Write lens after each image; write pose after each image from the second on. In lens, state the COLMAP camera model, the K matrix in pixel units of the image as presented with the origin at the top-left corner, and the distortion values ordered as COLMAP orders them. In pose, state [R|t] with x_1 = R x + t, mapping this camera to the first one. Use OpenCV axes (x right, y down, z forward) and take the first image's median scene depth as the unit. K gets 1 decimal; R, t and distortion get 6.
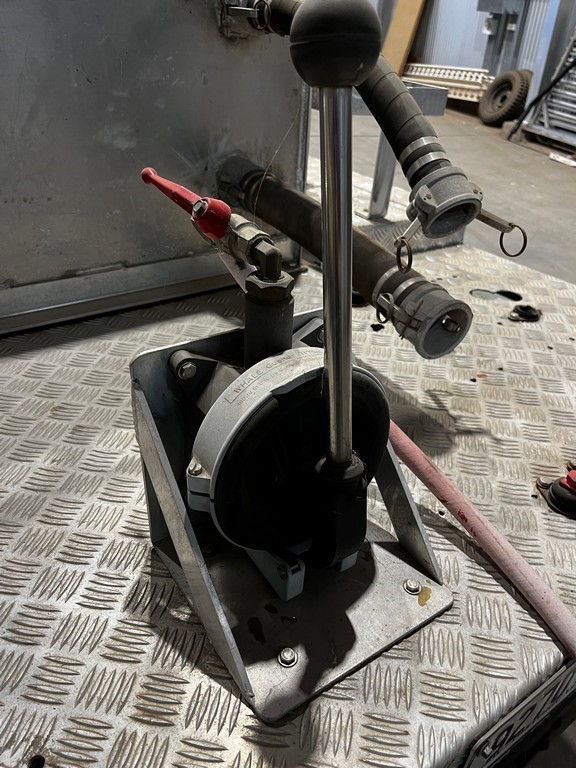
lens RADIAL K [[633.8, 0, 288.0], [0, 633.8, 384.0], [0, 0, 1]] dist [0.002756, -0.085345]
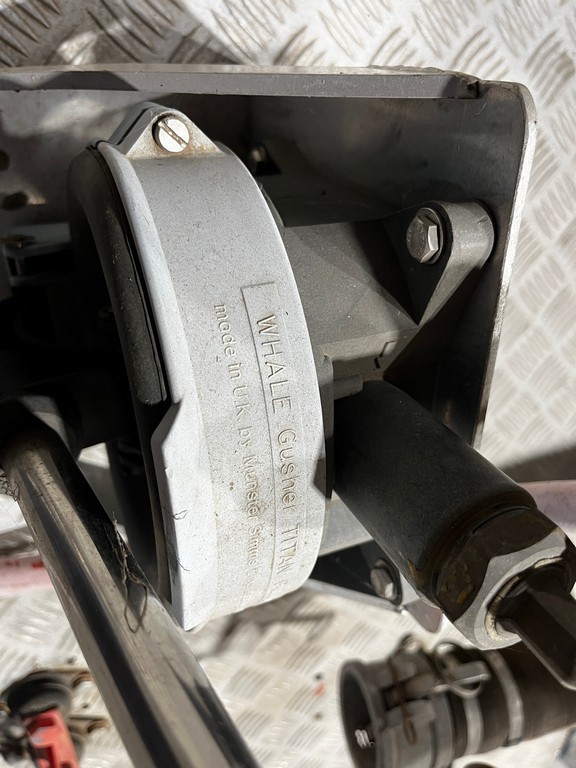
lens RADIAL K [[633.8, 0, 288.0], [0, 633.8, 384.0], [0, 0, 1]] dist [0.002756, -0.085345]
pose [[-0.490897, 0.855280, 0.165878, -0.093743], [-0.763129, -0.513982, 0.391735, -0.125057], [0.420302, 0.065715, 0.905002, 0.566403]]
